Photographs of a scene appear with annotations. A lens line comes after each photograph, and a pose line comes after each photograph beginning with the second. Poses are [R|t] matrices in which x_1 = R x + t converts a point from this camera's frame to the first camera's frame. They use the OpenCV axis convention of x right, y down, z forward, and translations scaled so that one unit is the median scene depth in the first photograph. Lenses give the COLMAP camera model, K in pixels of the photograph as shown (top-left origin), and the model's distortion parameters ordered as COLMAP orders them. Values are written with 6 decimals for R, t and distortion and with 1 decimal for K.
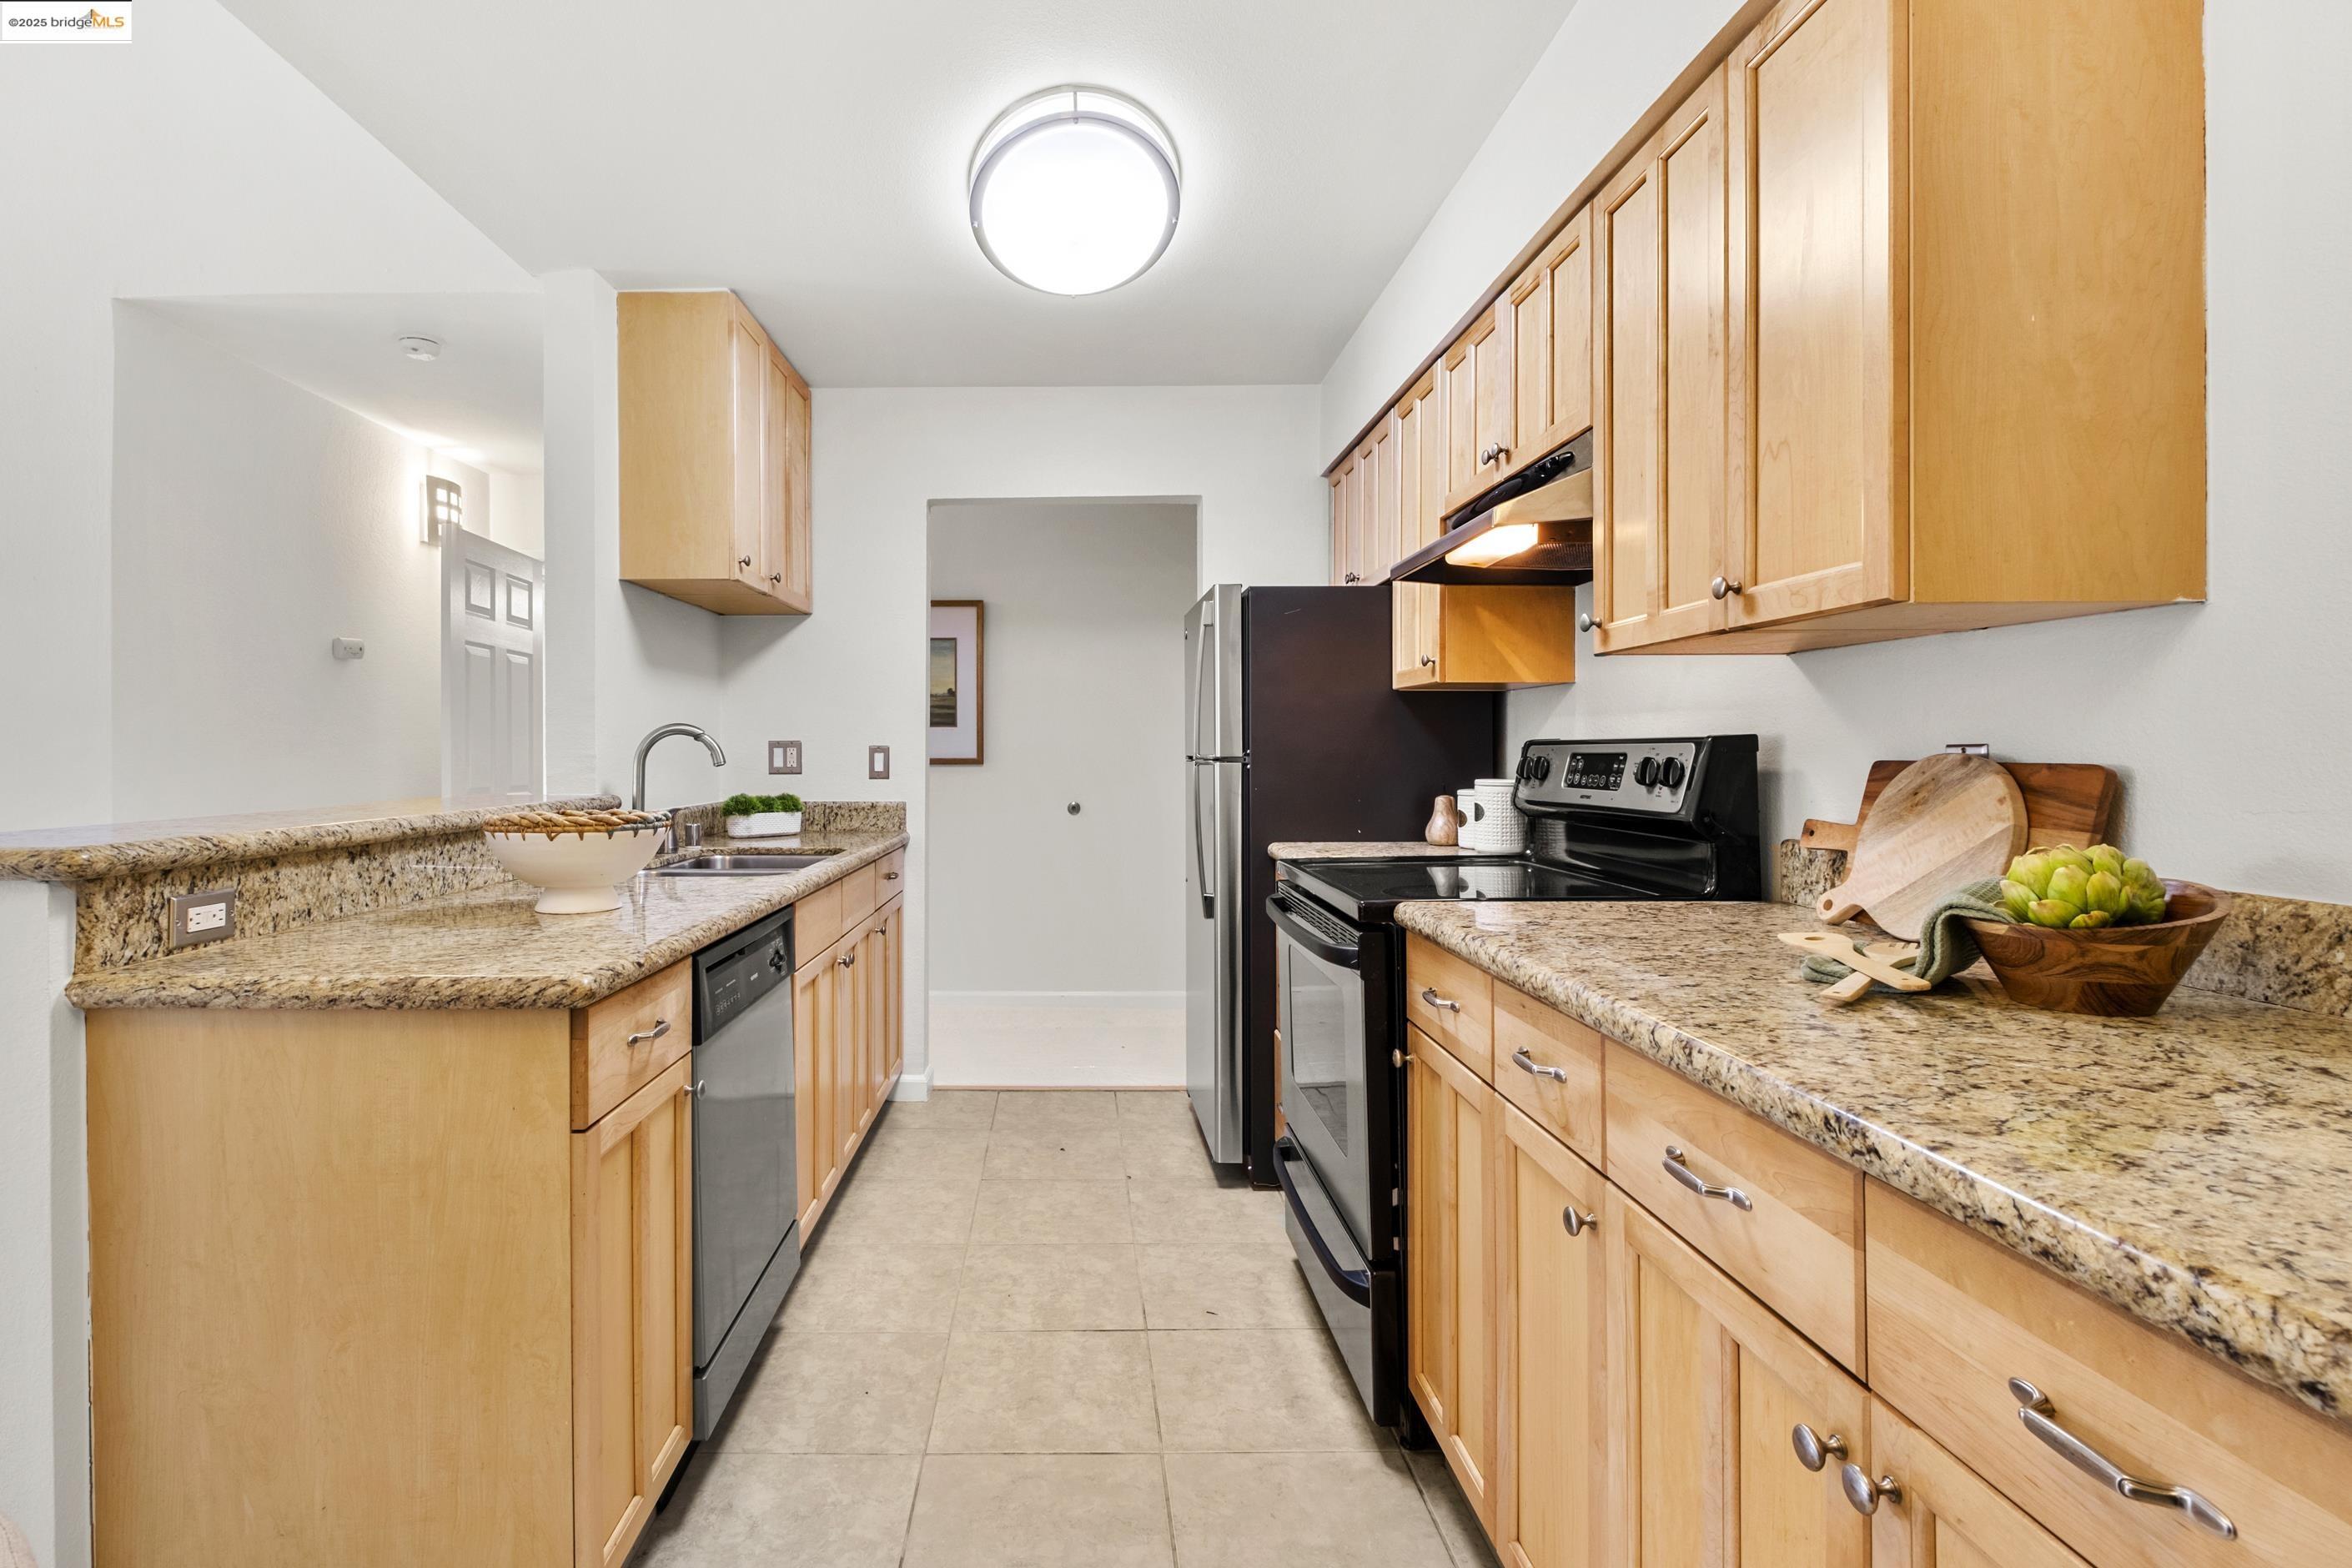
lens RADIAL K [[1092.8, 0, 1033.1], [0, 1092.8, 782.7], [0, 0, 1]] dist [0.004672, -0.000513]
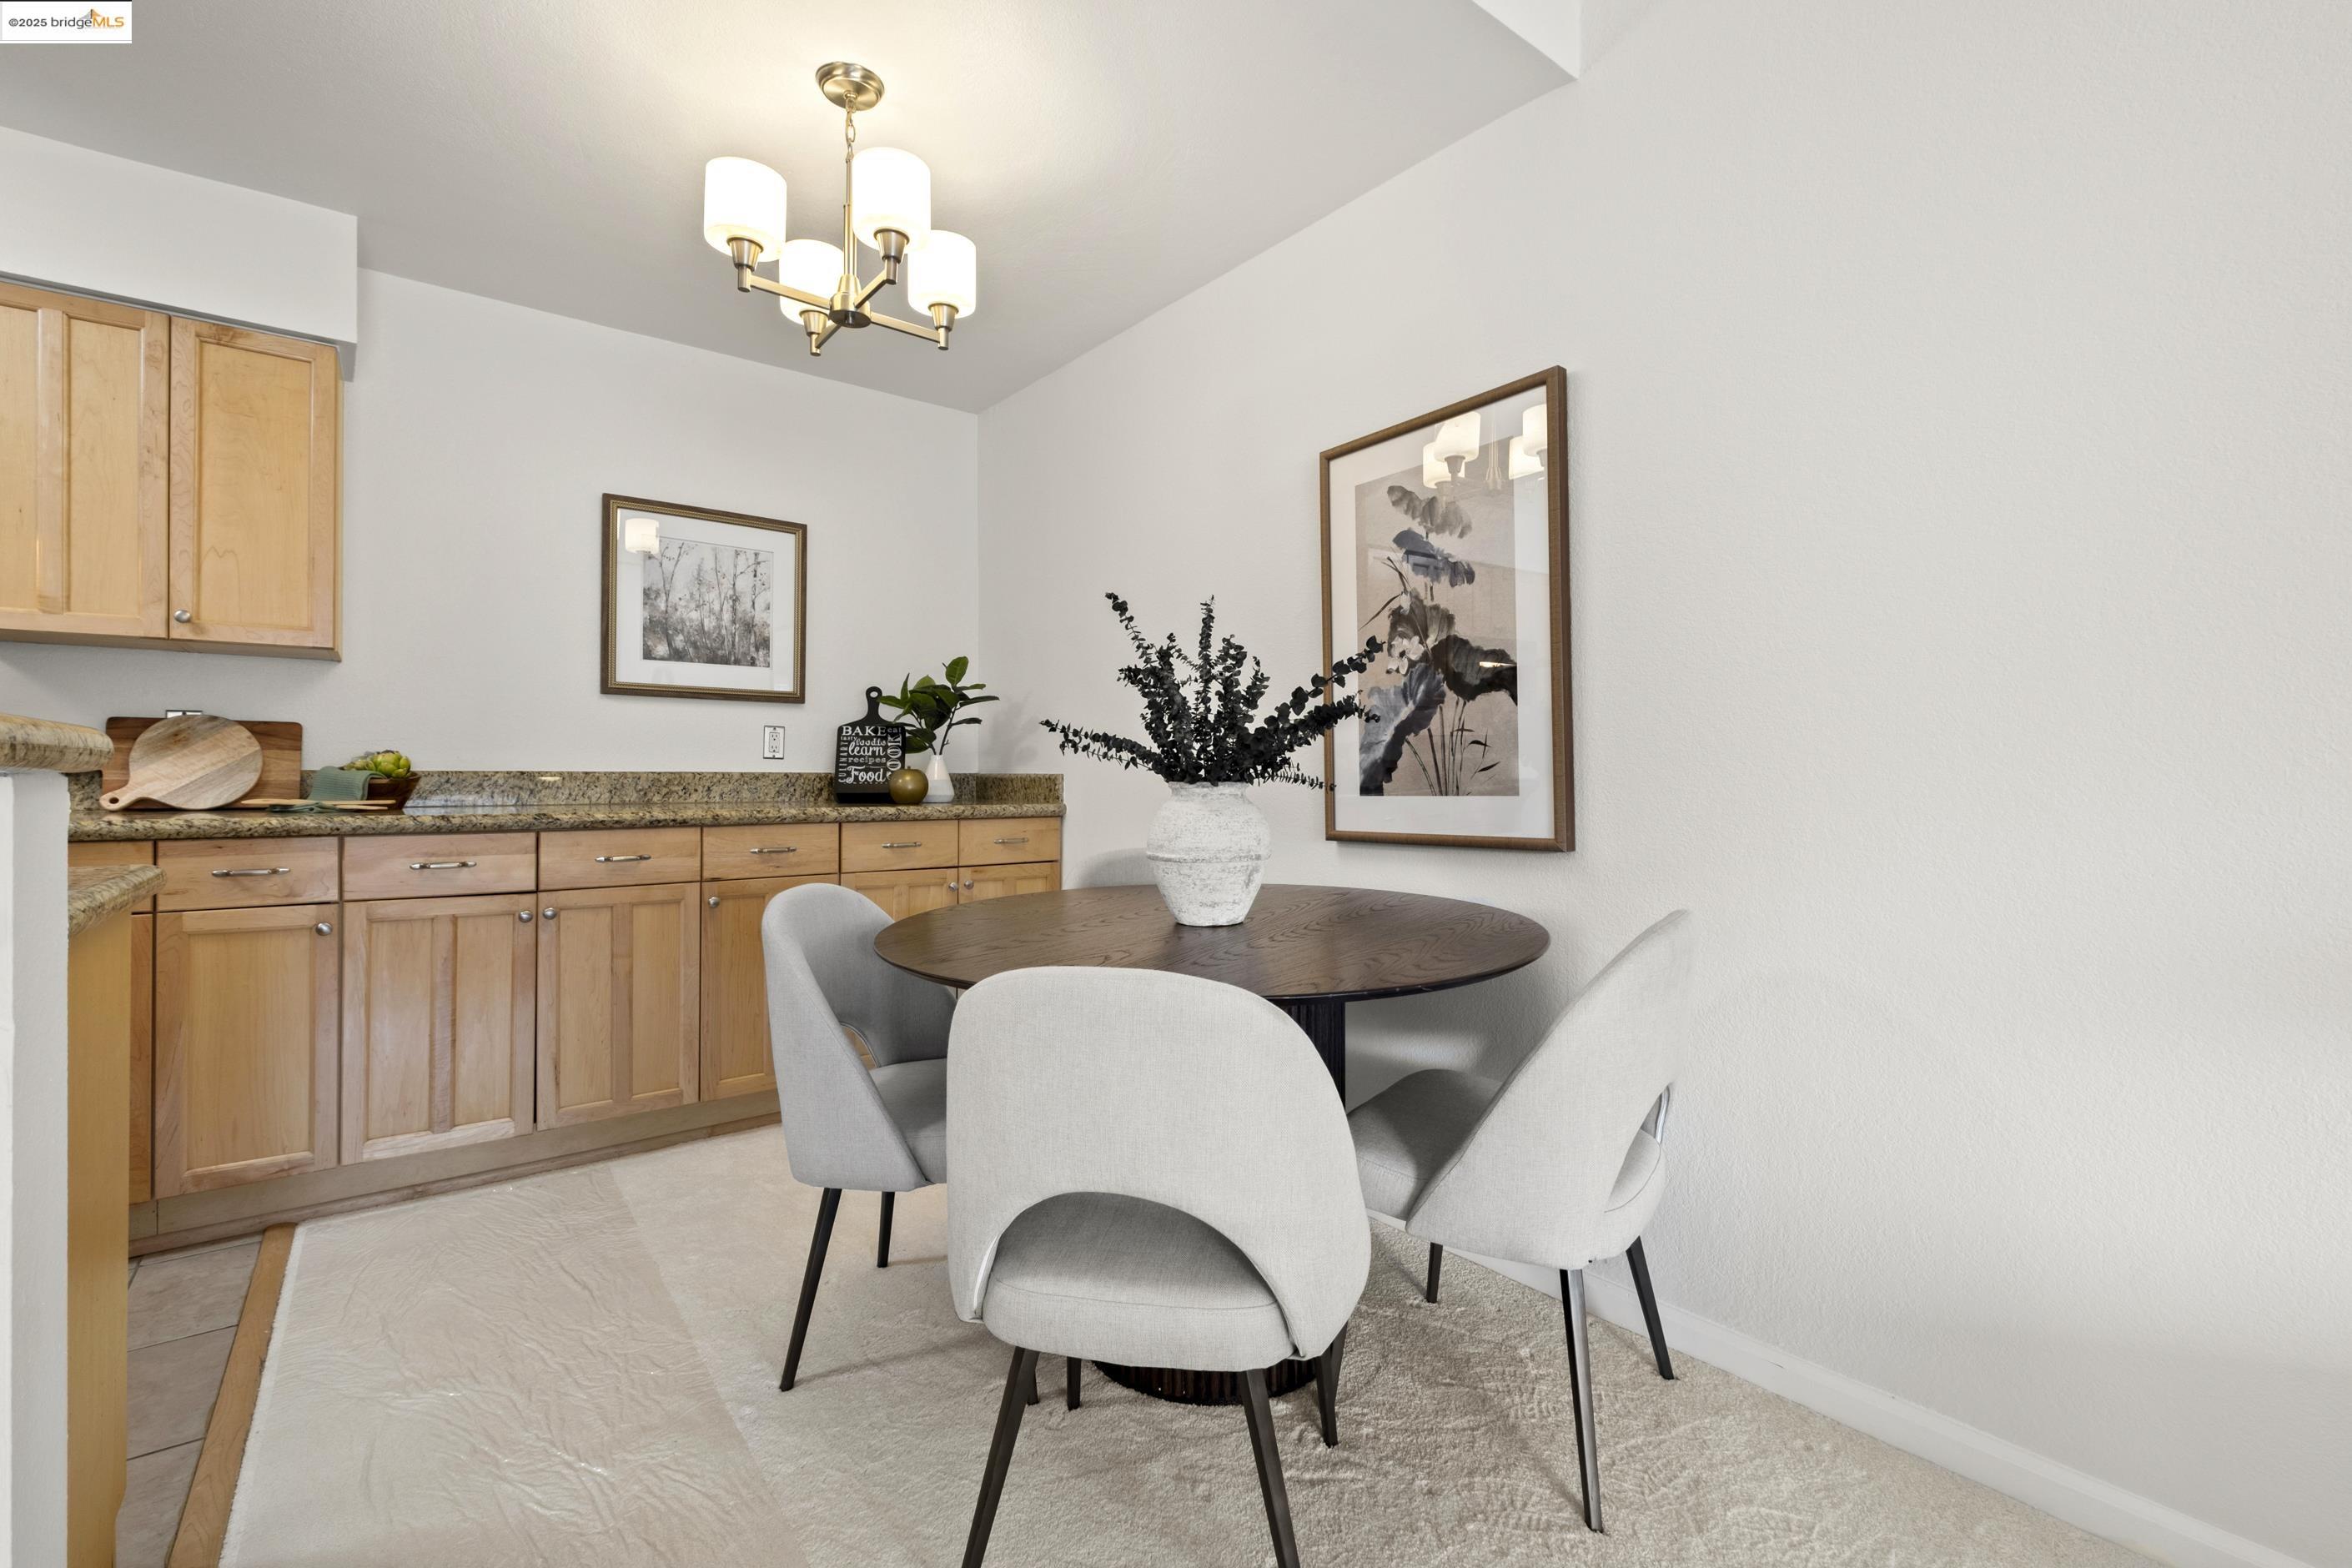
lens RADIAL K [[1041.2, 0, 1187.2], [0, 1041.2, 752.3], [0, 0, 1]] dist [0.007678, -0.007122]
pose [[-0.629578, 0.015946, 0.776774, -1.134112], [0.019768, 0.999794, -0.004502, 0.055587], [-0.776686, 0.012521, -0.629764, 0.525520]]
